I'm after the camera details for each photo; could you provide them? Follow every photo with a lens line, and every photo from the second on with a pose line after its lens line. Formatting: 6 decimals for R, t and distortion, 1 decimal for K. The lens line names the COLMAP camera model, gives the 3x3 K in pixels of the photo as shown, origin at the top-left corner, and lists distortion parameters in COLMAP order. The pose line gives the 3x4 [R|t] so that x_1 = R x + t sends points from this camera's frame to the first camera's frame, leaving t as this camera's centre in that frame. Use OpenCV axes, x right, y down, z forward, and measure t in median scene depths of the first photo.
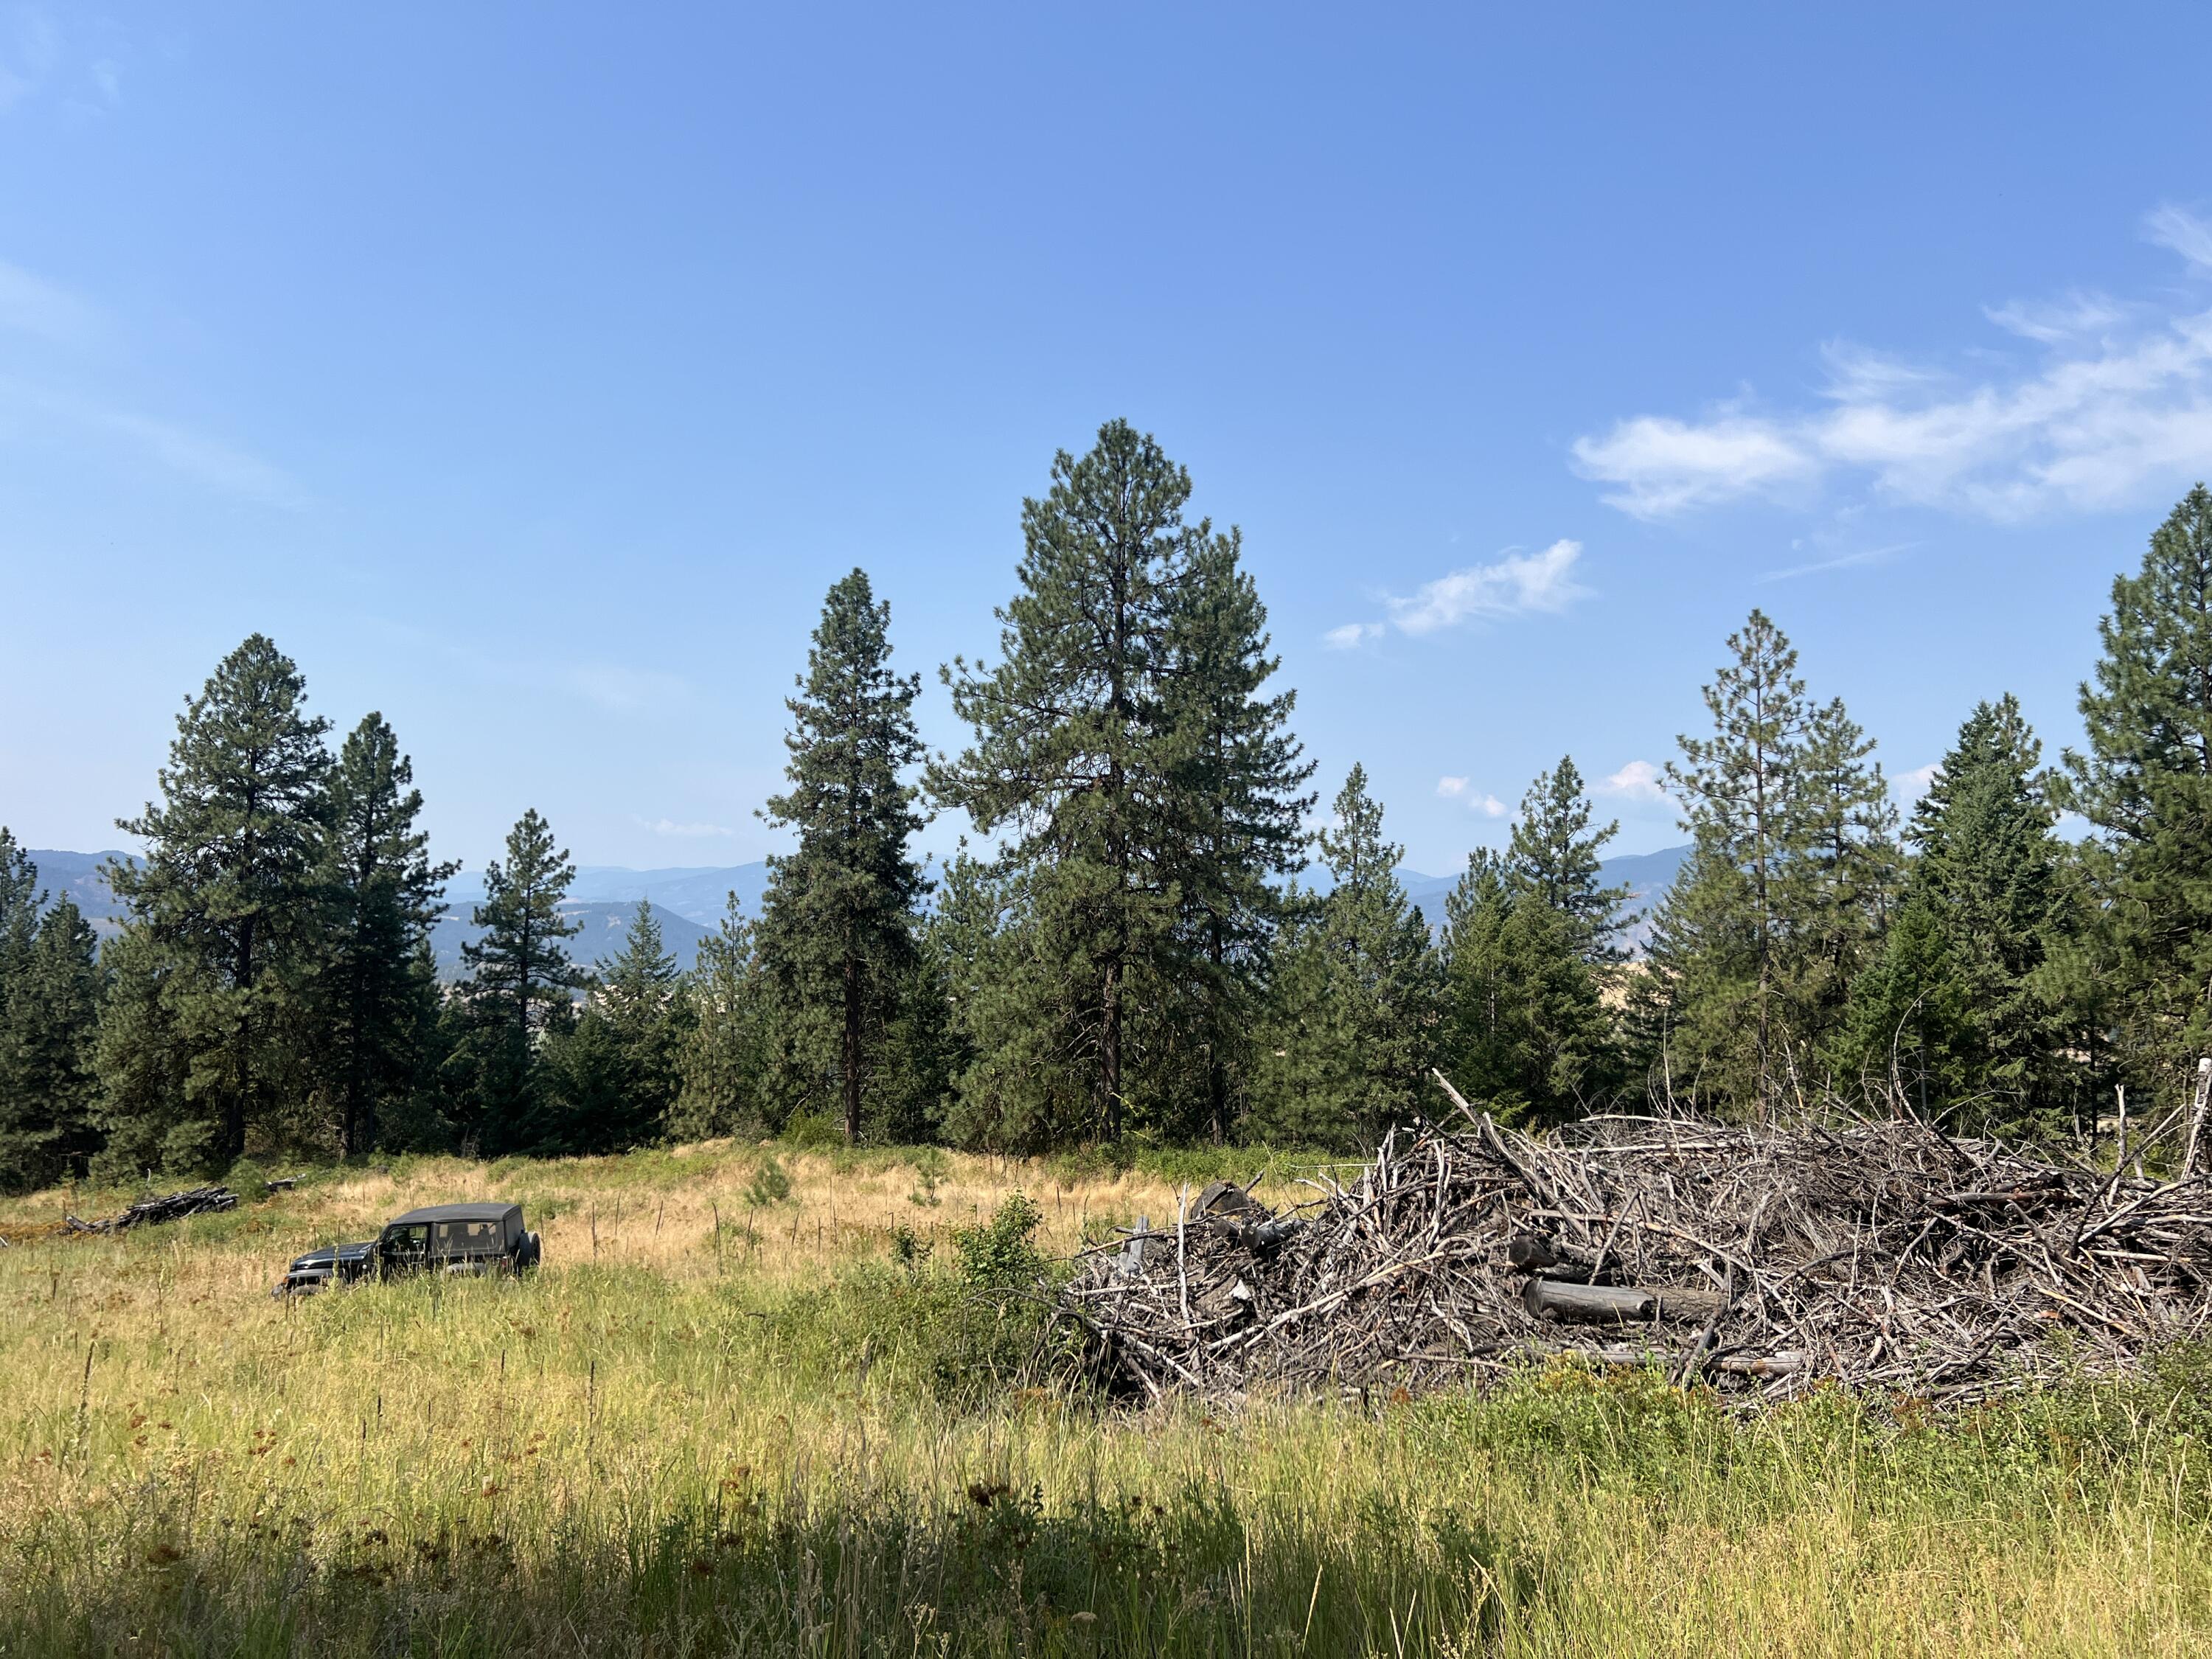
lens RADIAL K [[1485.8, 0, 1116.9], [0, 1485.8, 836.5], [0, 0, 1]] dist [0.006244, -0.038900]
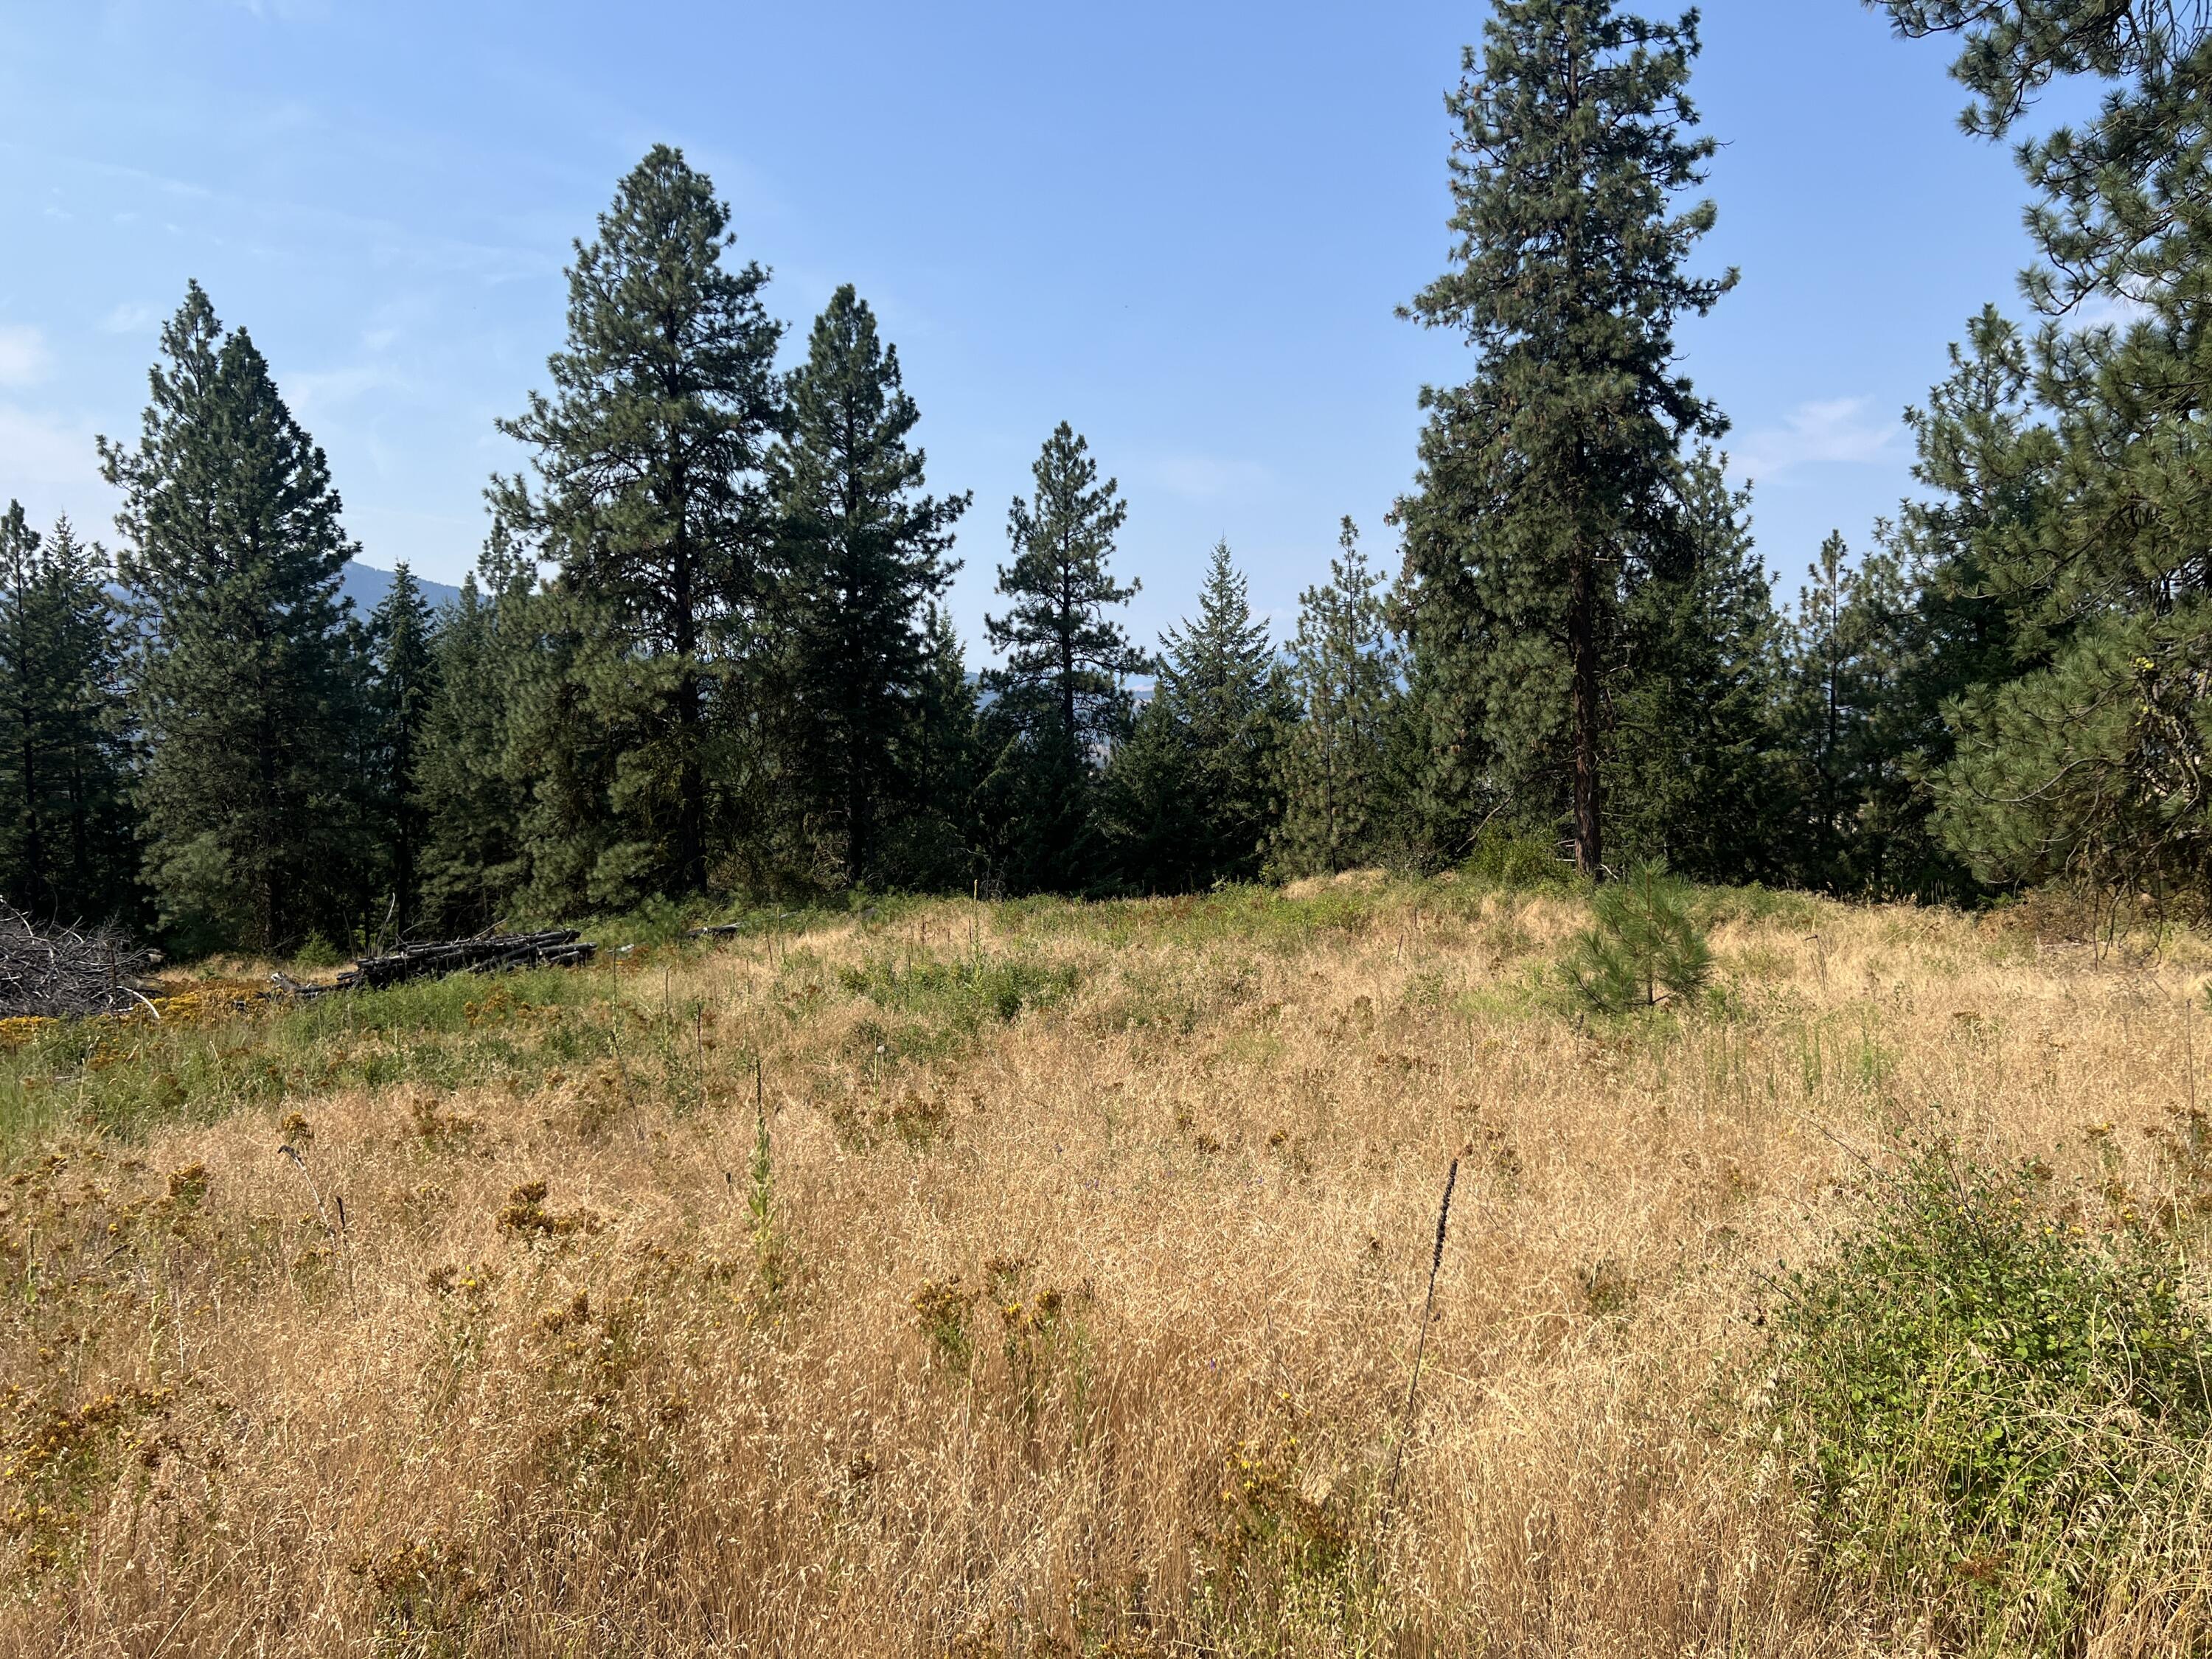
lens RADIAL K [[1485.8, 0, 1116.9], [0, 1485.8, 836.5], [0, 0, 1]] dist [0.006244, -0.038900]
pose [[0.927813, 0.000458, -0.373047, -0.114451], [0.055049, 0.988883, 0.138129, 0.085944], [0.368963, -0.148694, 0.917473, 0.356703]]
